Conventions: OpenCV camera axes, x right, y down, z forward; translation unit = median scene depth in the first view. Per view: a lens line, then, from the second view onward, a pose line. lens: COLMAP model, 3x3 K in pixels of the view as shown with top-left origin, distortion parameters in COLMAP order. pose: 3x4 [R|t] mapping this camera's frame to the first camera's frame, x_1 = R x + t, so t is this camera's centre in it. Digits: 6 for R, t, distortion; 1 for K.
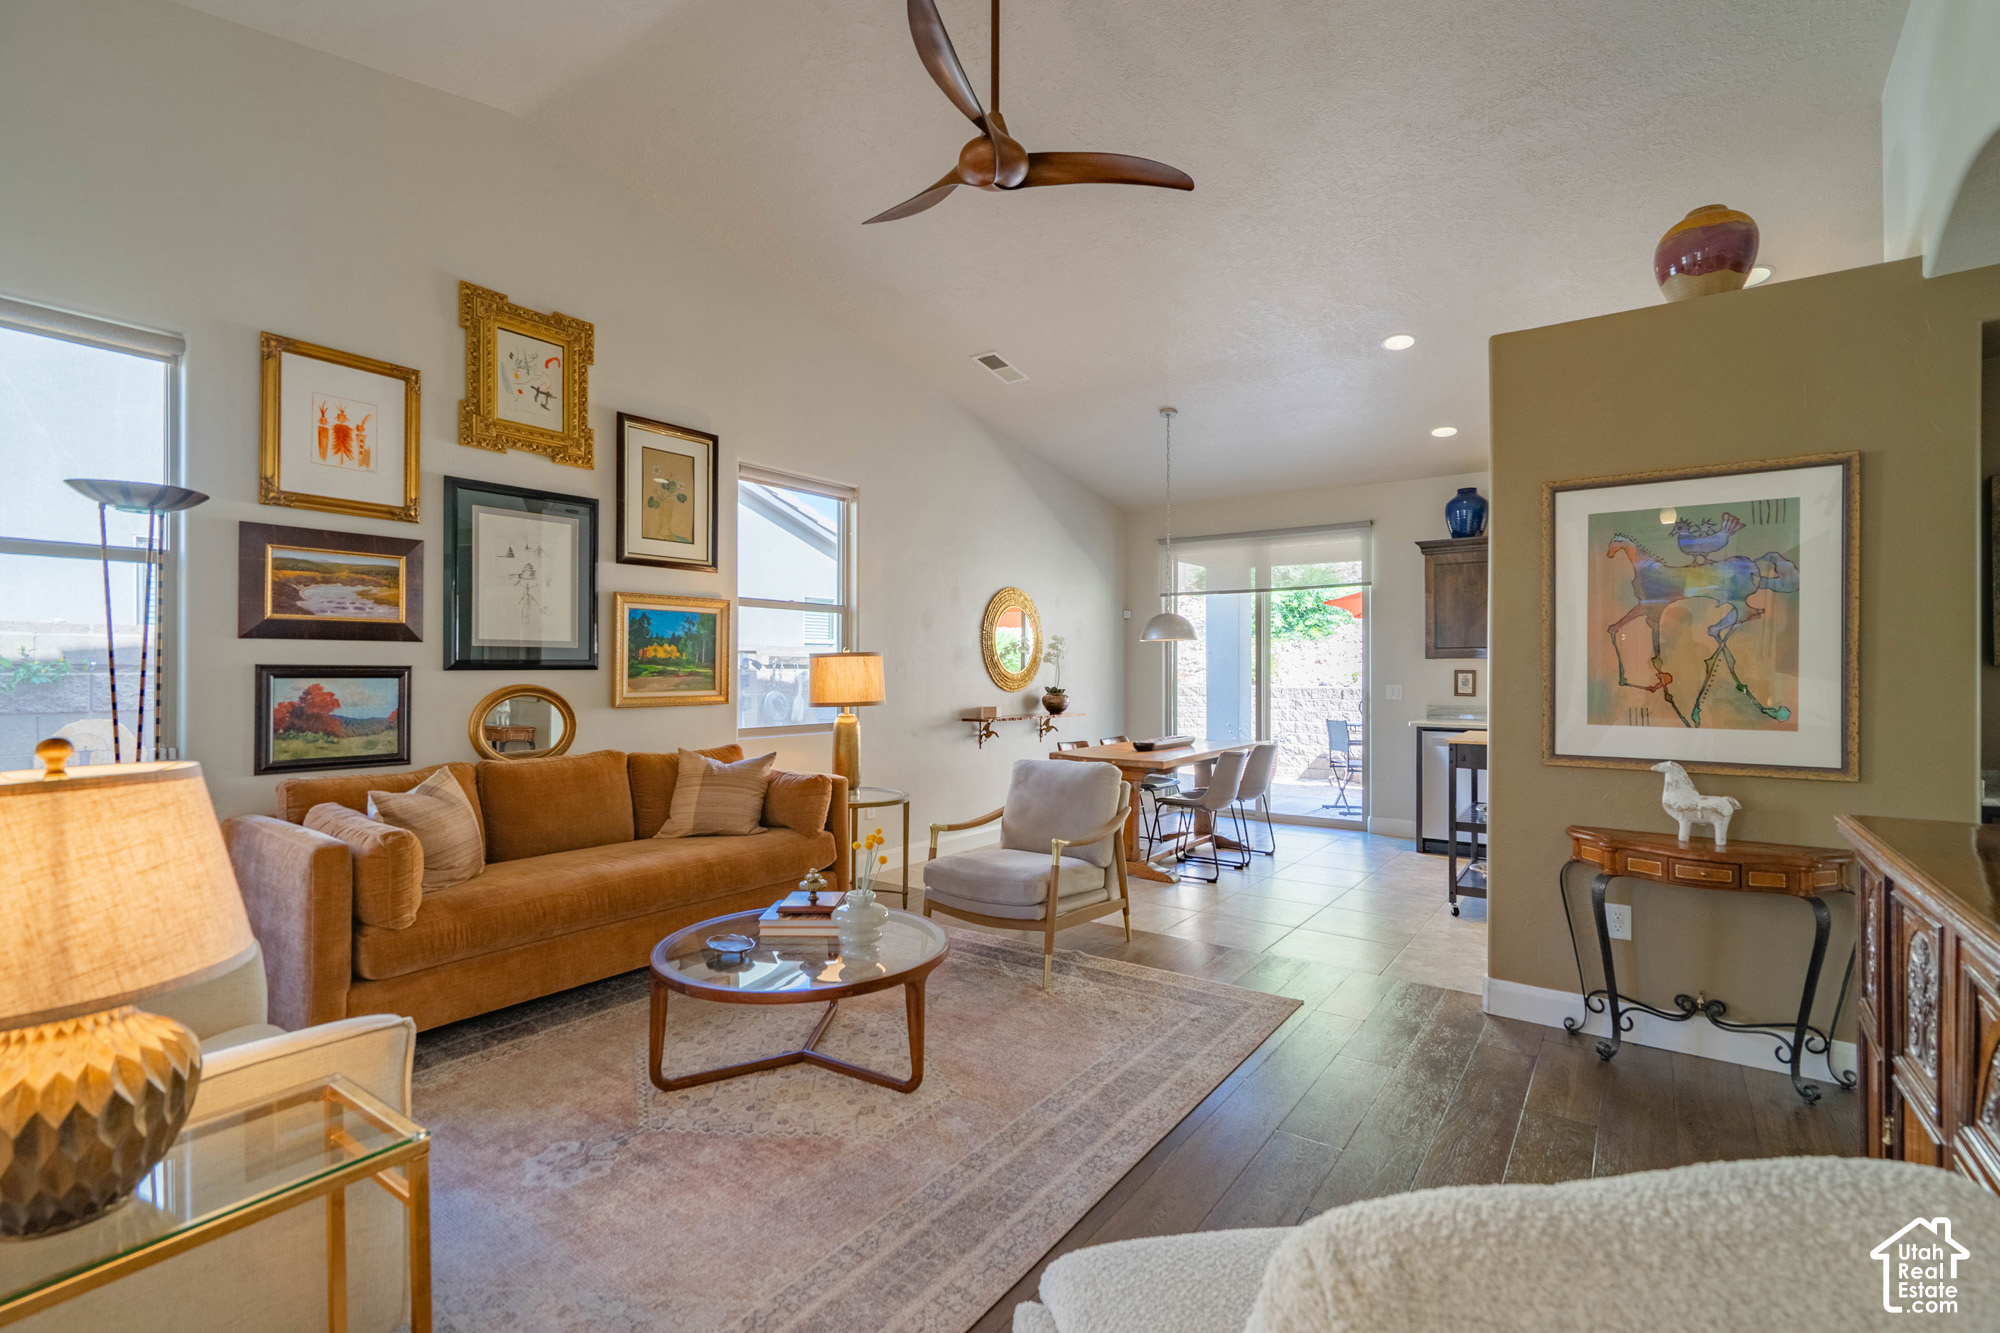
lens RADIAL K [[917.0, 0, 1049.1], [0, 917.0, 652.5], [0, 0, 1]] dist [-0.003690, 0.003897]
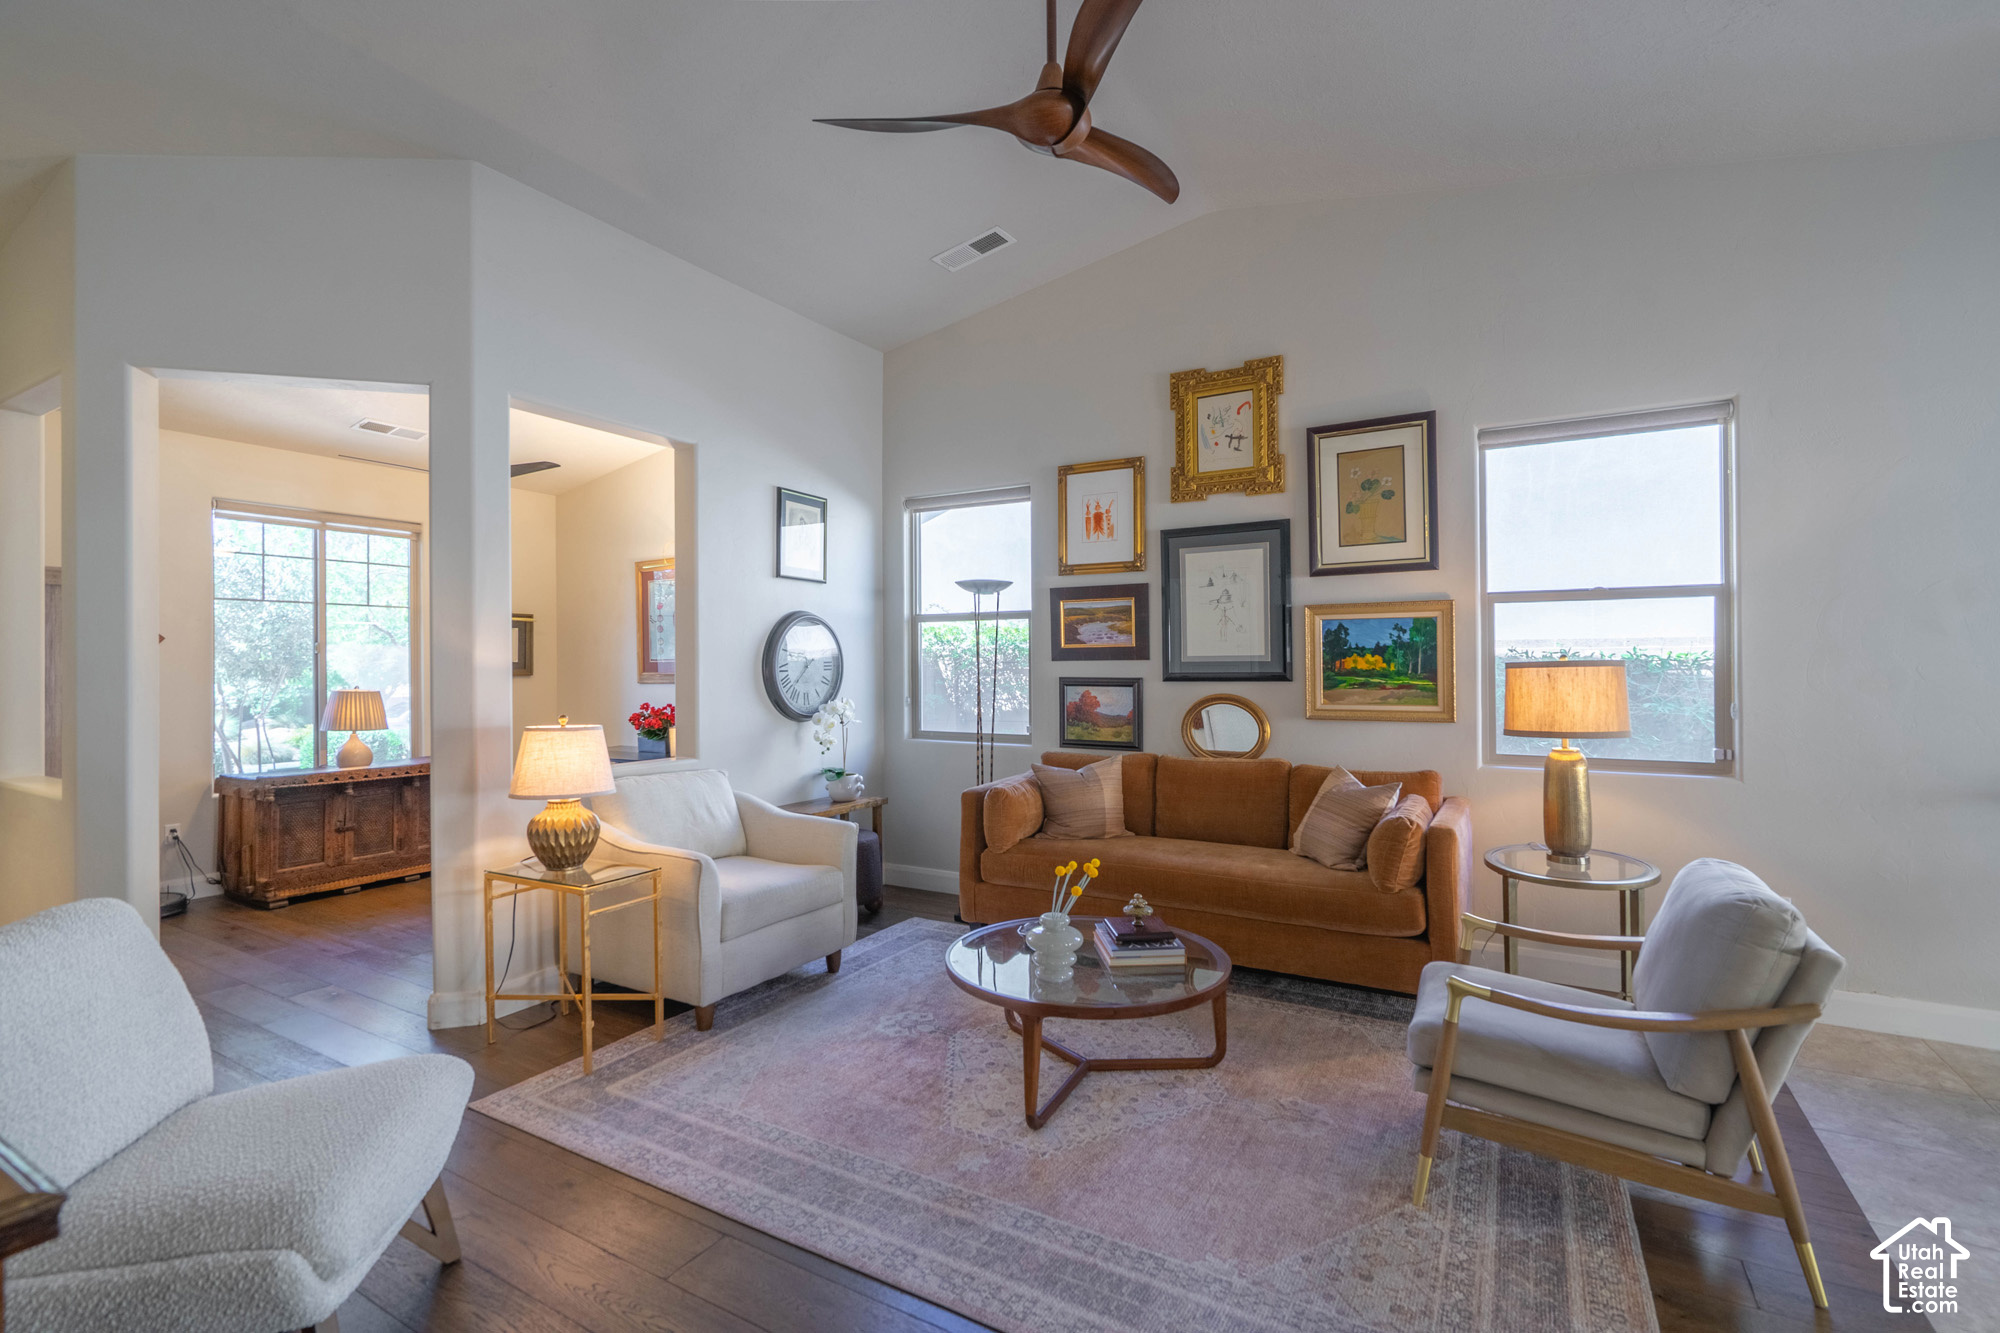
lens RADIAL K [[917.0, 0, 1003.1], [0, 917.0, 656.1], [0, 0, 1]] dist [-0.003690, 0.003897]
pose [[0.054790, -0.021359, -0.998269, 0.572154], [0.017656, 0.999636, -0.020419, 0.005785], [0.998342, -0.016506, 0.055147, 0.655696]]
